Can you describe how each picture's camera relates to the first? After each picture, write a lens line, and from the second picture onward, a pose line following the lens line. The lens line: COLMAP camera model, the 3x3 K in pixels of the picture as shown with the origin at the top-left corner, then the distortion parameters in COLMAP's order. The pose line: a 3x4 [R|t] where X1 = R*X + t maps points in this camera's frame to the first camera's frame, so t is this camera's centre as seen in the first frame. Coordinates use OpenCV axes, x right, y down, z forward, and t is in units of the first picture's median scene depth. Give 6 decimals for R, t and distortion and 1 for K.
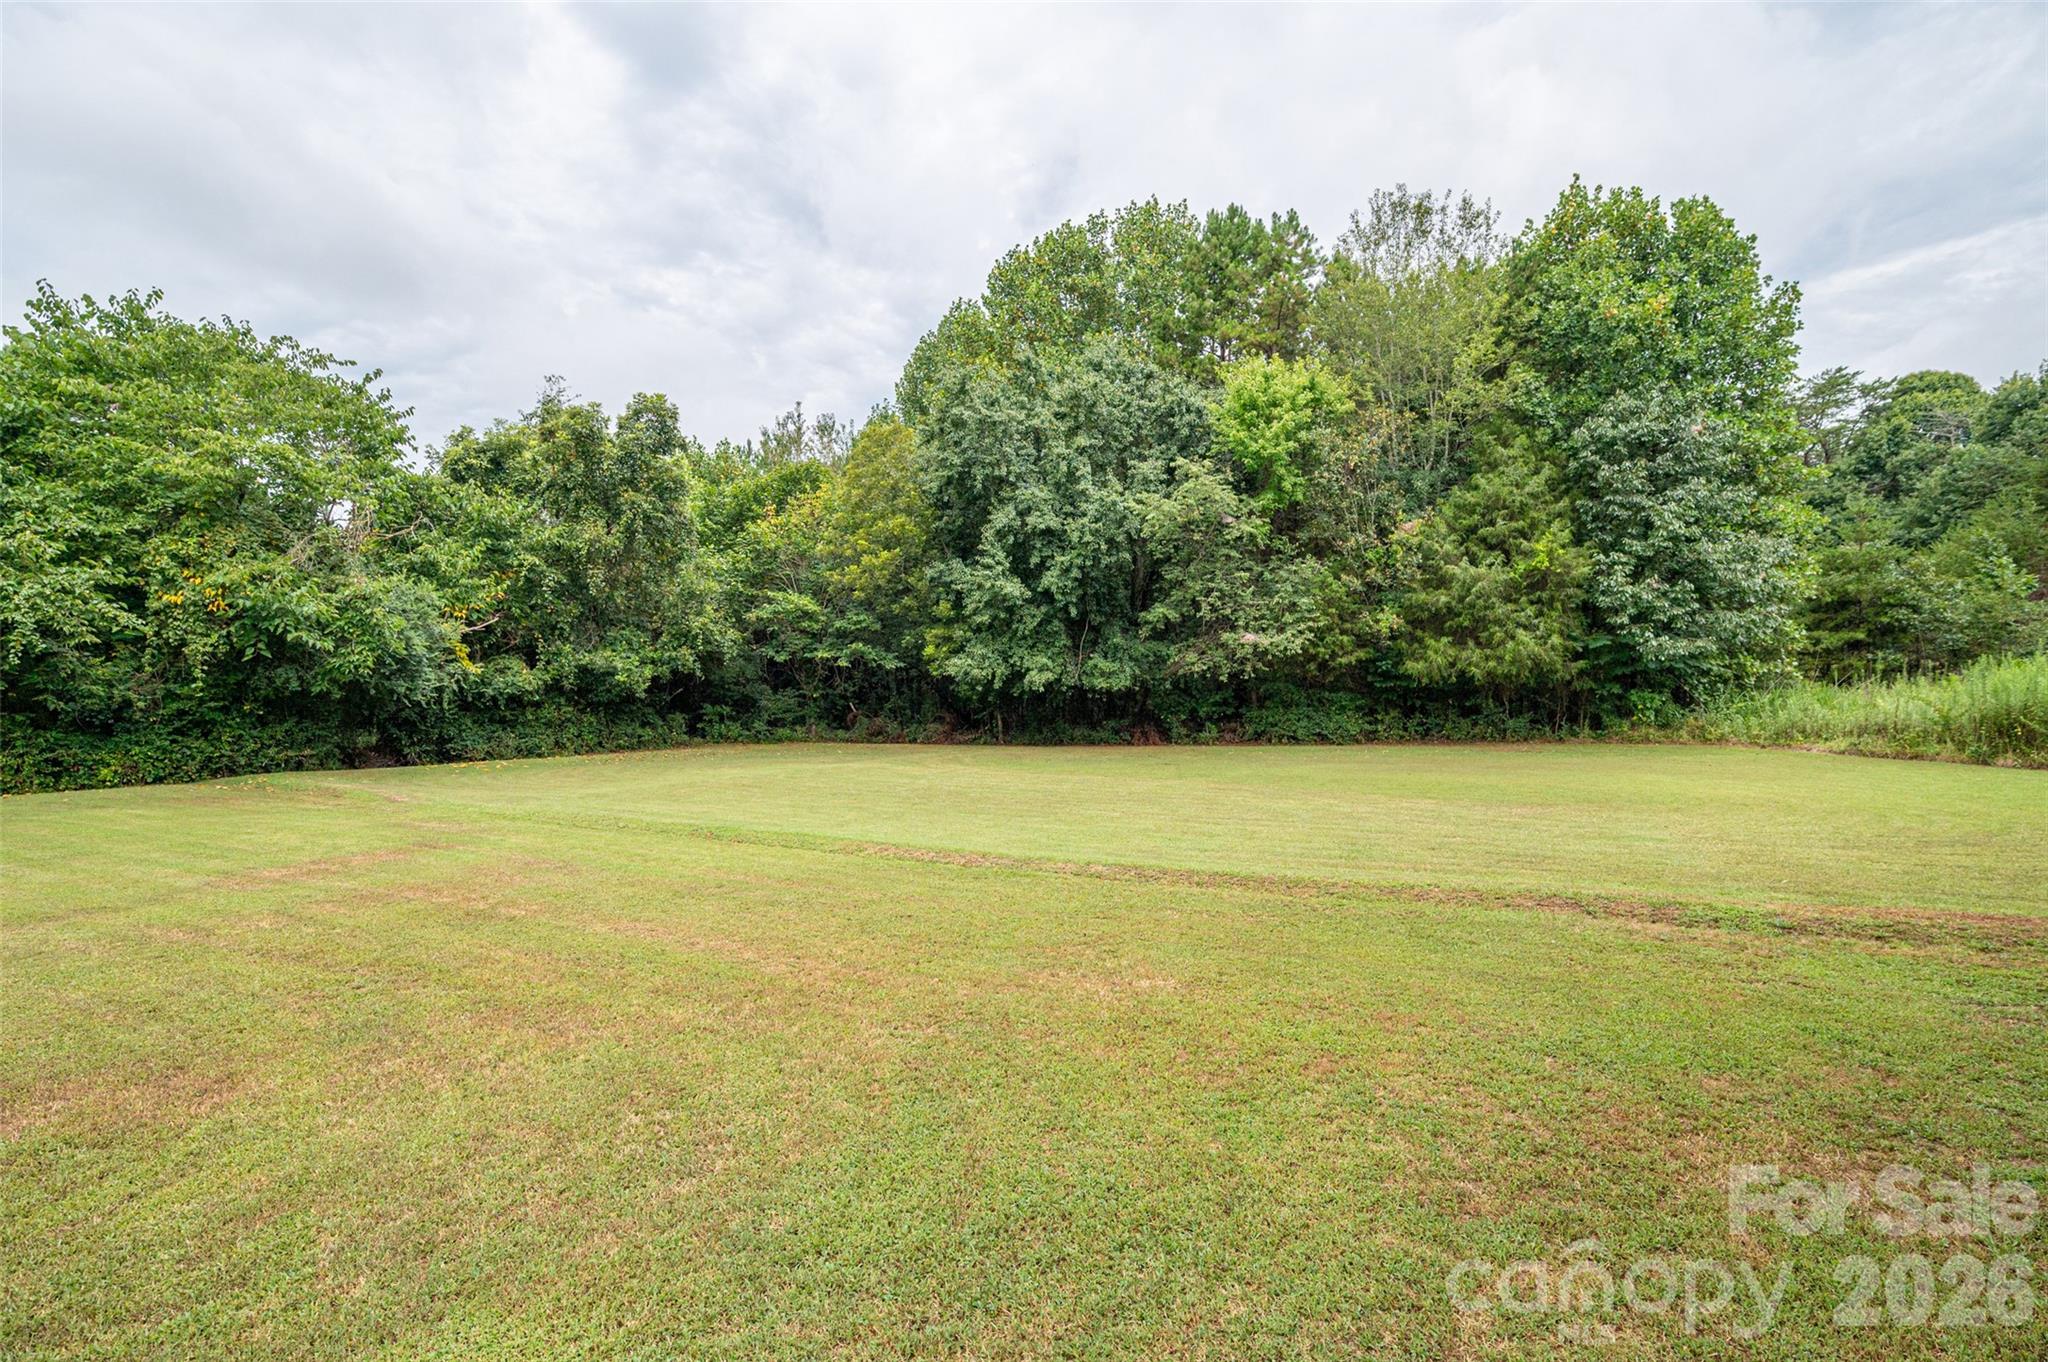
lens RADIAL K [[1044.8, 0, 1035.7], [0, 1044.8, 685.6], [0, 0, 1]] dist [-0.005363, 0.000076]
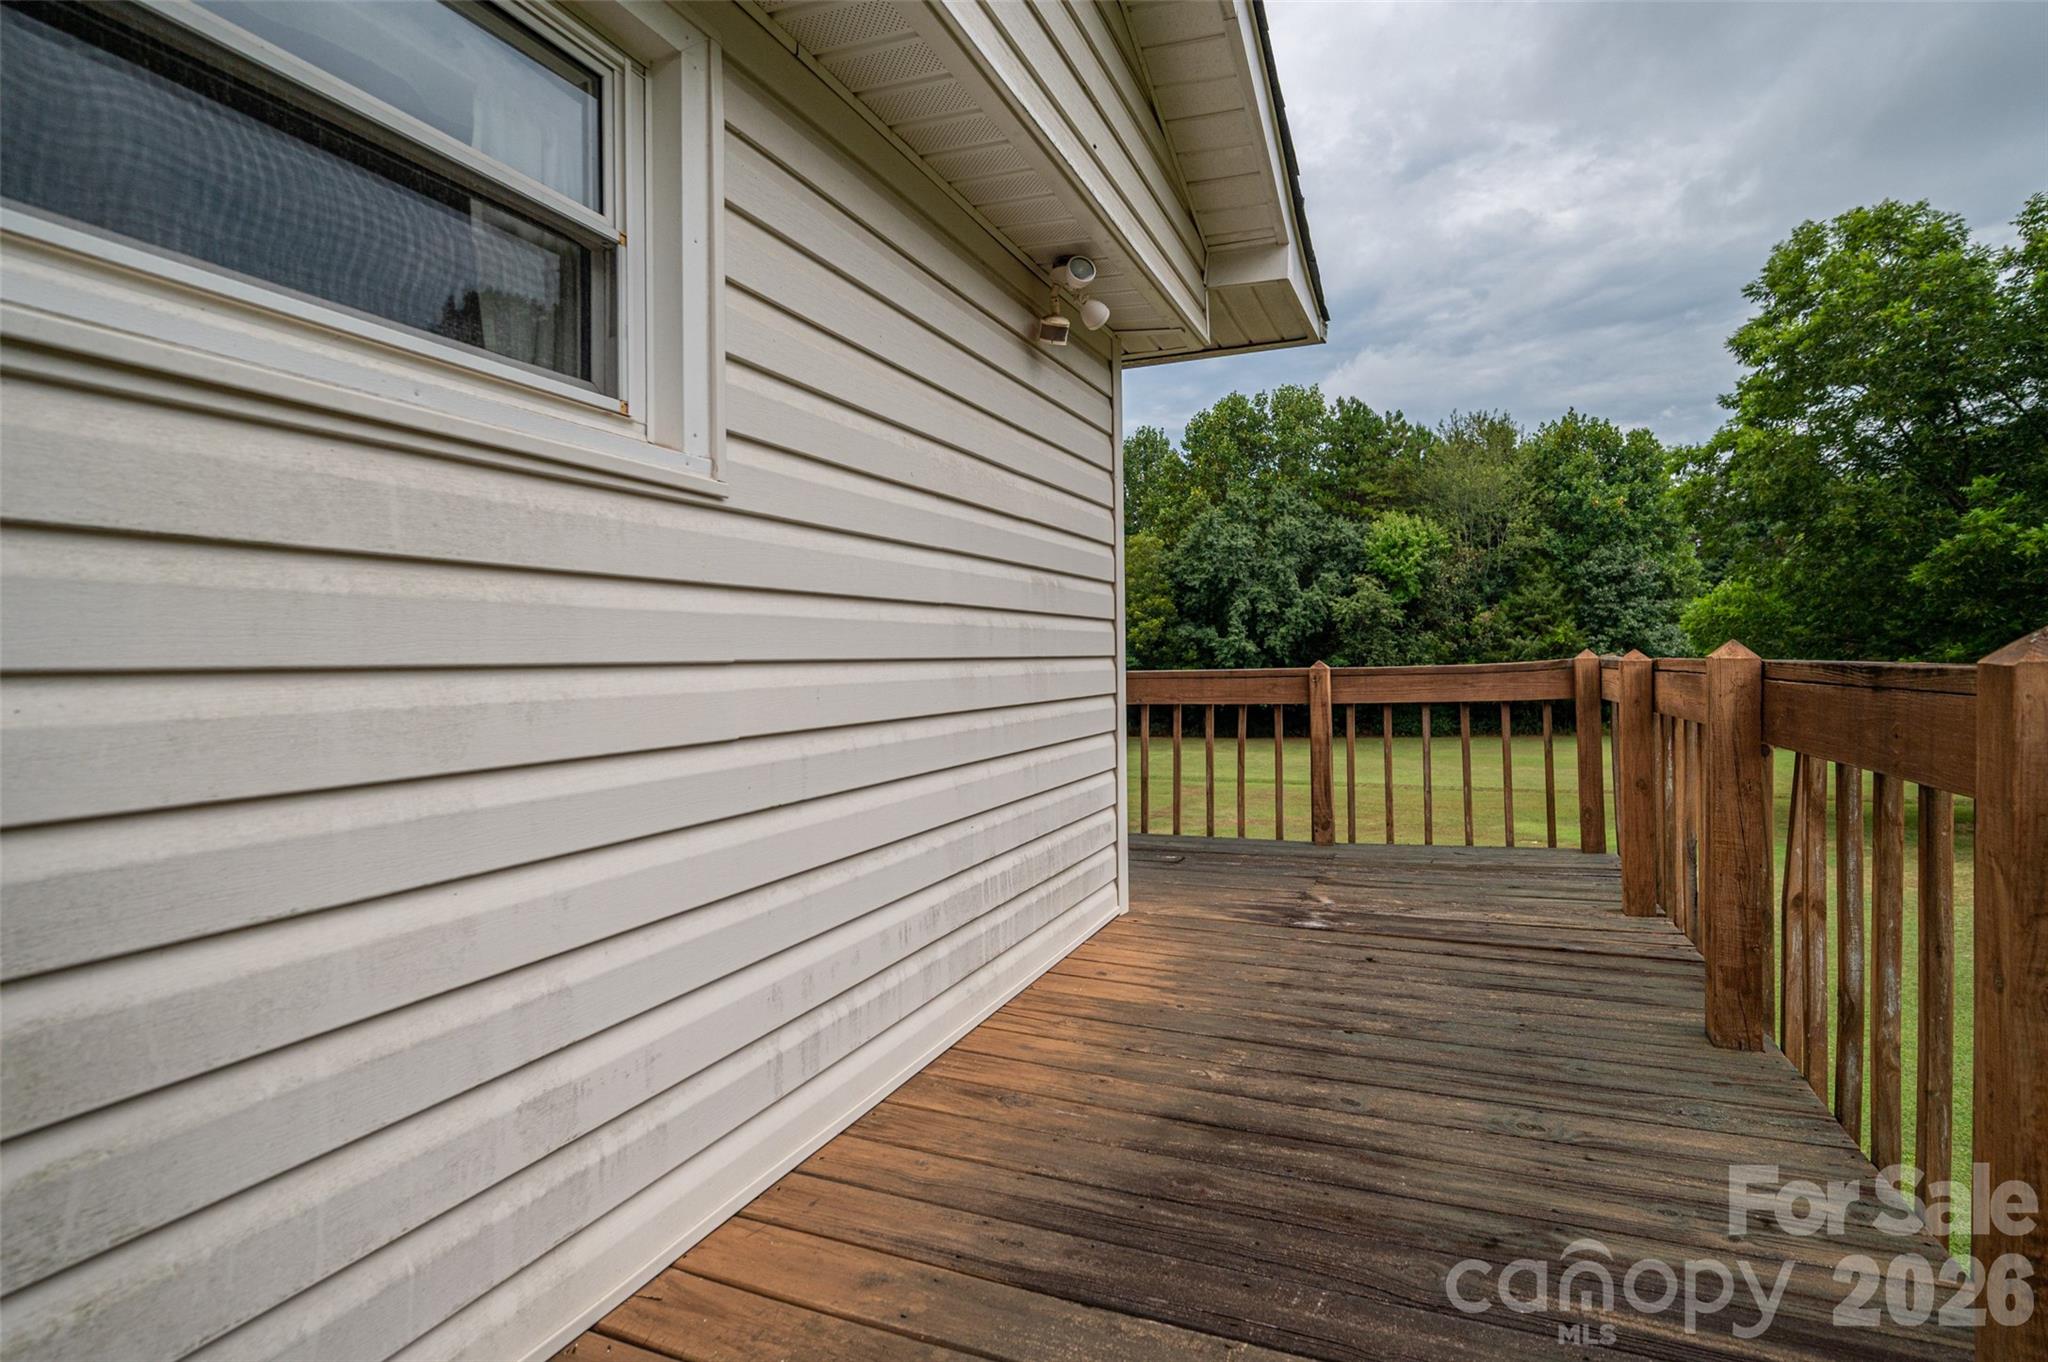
lens RADIAL K [[961.6, 0, 1090.6], [0, 961.6, 659.1], [0, 0, 1]] dist [0.003550, 0.000067]
pose [[0.998645, -0.003498, 0.051932, -0.392246], [0.004231, 0.999893, -0.014029, -0.056321], [-0.051877, 0.014229, 0.998552, -0.593822]]
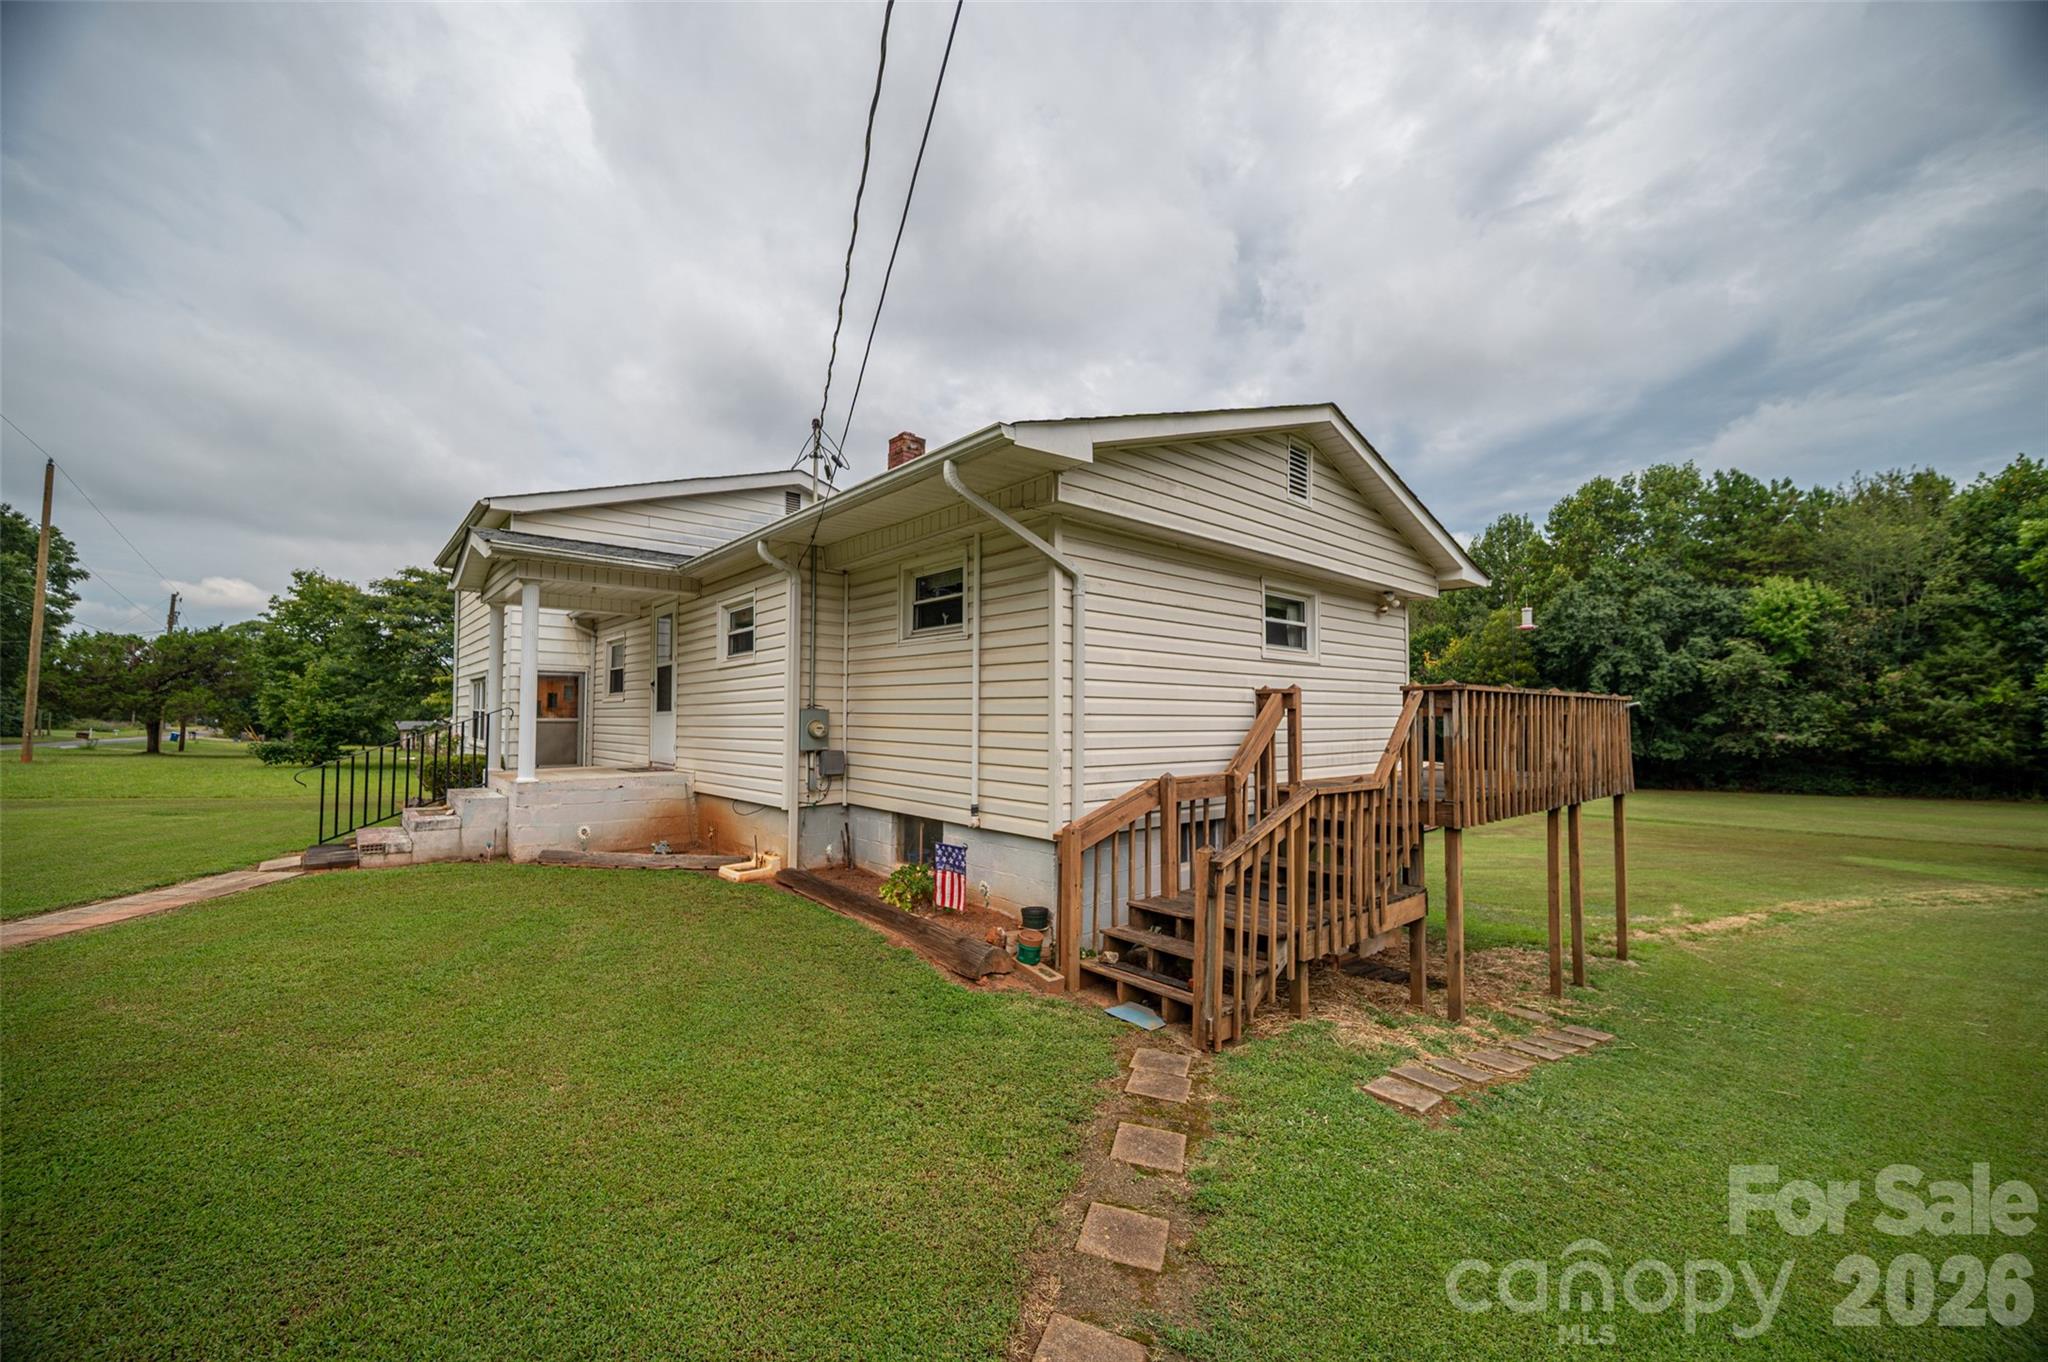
lens RADIAL K [[788.4, 0, 1070.3], [0, 788.4, 696.7], [0, 0, 1]] dist [-0.000094, -0.000119]
pose [[0.916585, -0.001395, -0.399838, -0.382244], [-0.012951, 0.999366, -0.033175, -0.052260], [0.399631, 0.035586, 0.915985, -0.772596]]
